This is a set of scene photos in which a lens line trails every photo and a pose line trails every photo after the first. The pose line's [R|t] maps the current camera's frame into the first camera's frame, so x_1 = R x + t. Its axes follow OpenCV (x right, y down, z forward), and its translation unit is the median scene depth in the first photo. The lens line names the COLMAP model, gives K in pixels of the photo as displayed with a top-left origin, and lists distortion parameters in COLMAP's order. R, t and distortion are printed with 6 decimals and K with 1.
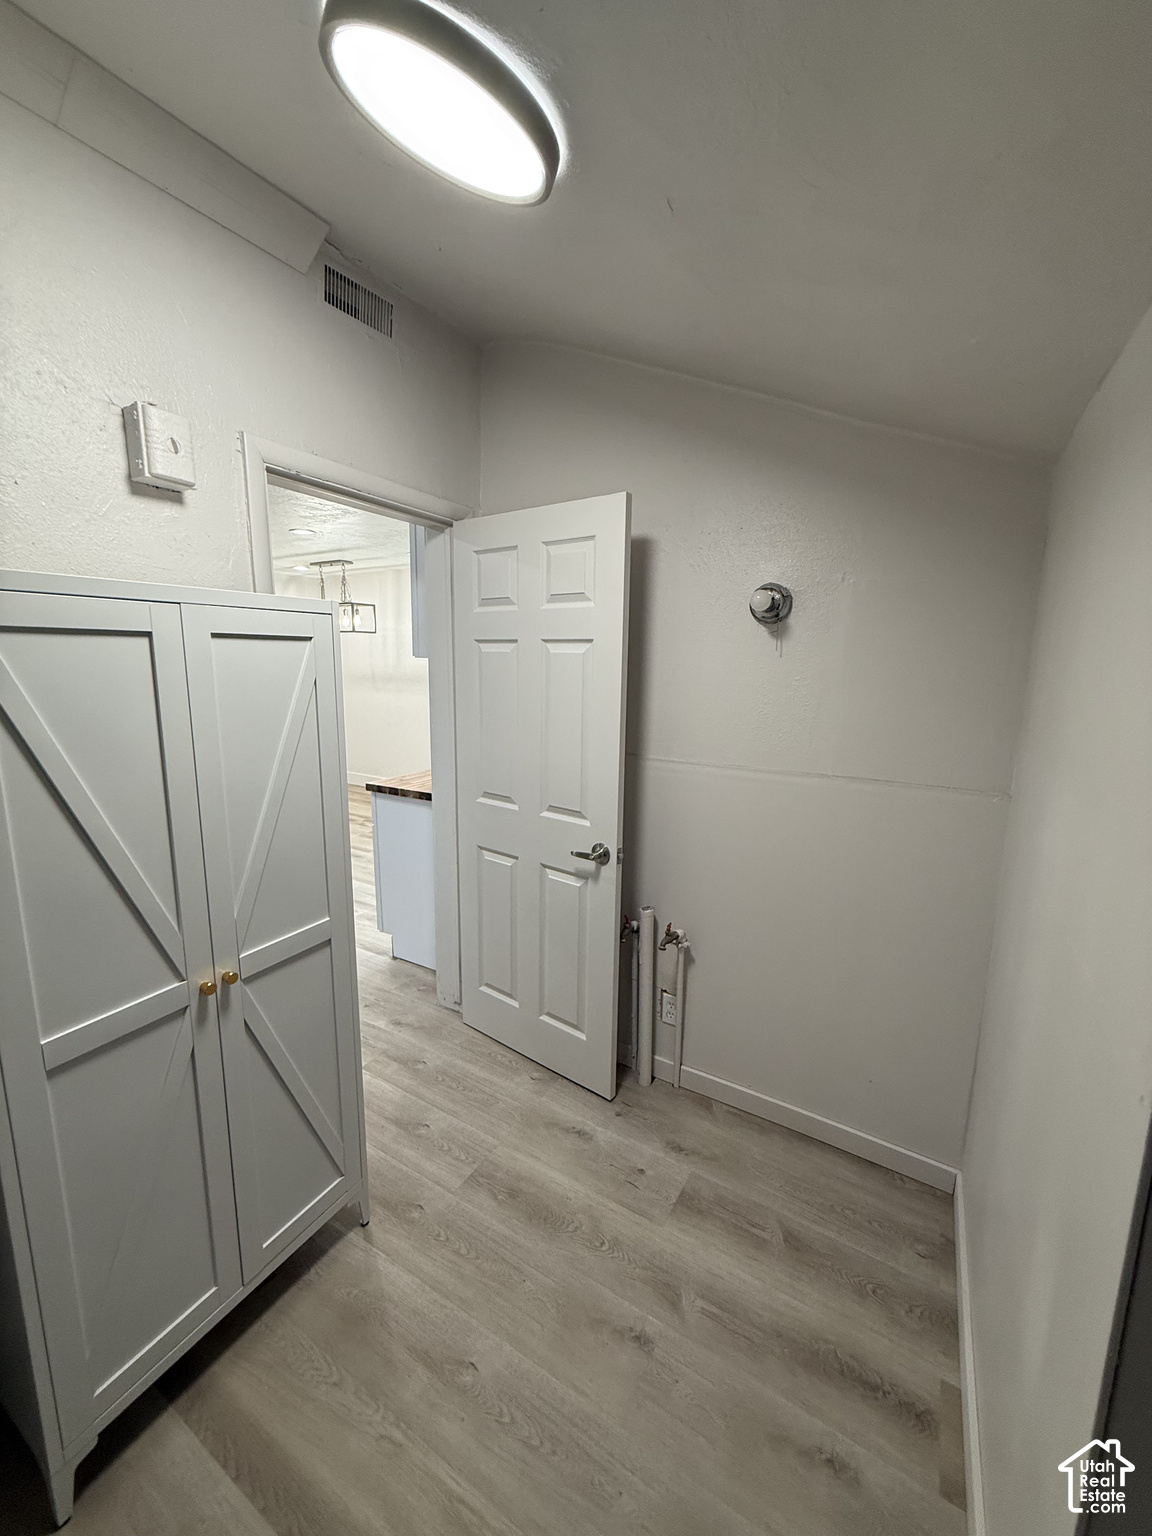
lens RADIAL K [[614.0, 0, 580.9], [0, 614.0, 764.4], [0, 0, 1]] dist [0.000191, 0.000519]
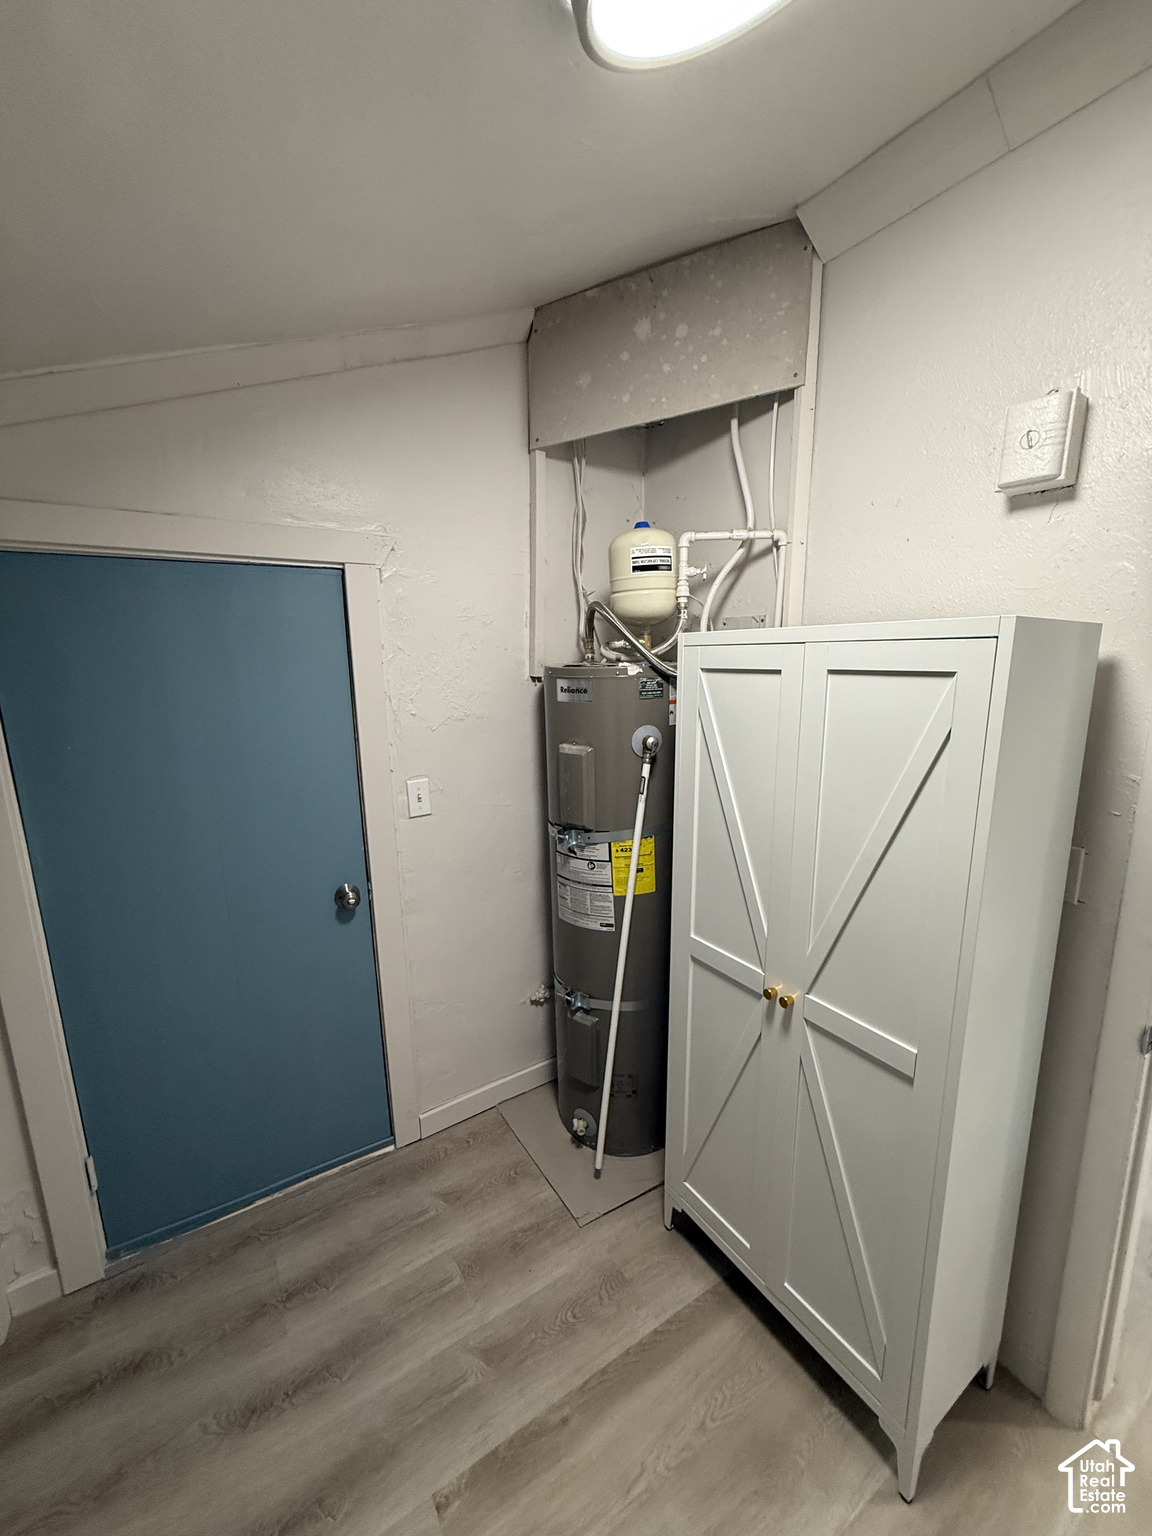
lens RADIAL K [[614.0, 0, 585.4], [0, 614.0, 773.1], [0, 0, 1]] dist [0.000191, 0.000519]
pose [[-0.446768, 0.137547, -0.884013, 0.426581], [-0.172755, 0.956250, 0.236095, -0.198863], [0.877812, 0.258198, -0.403460, 0.987548]]
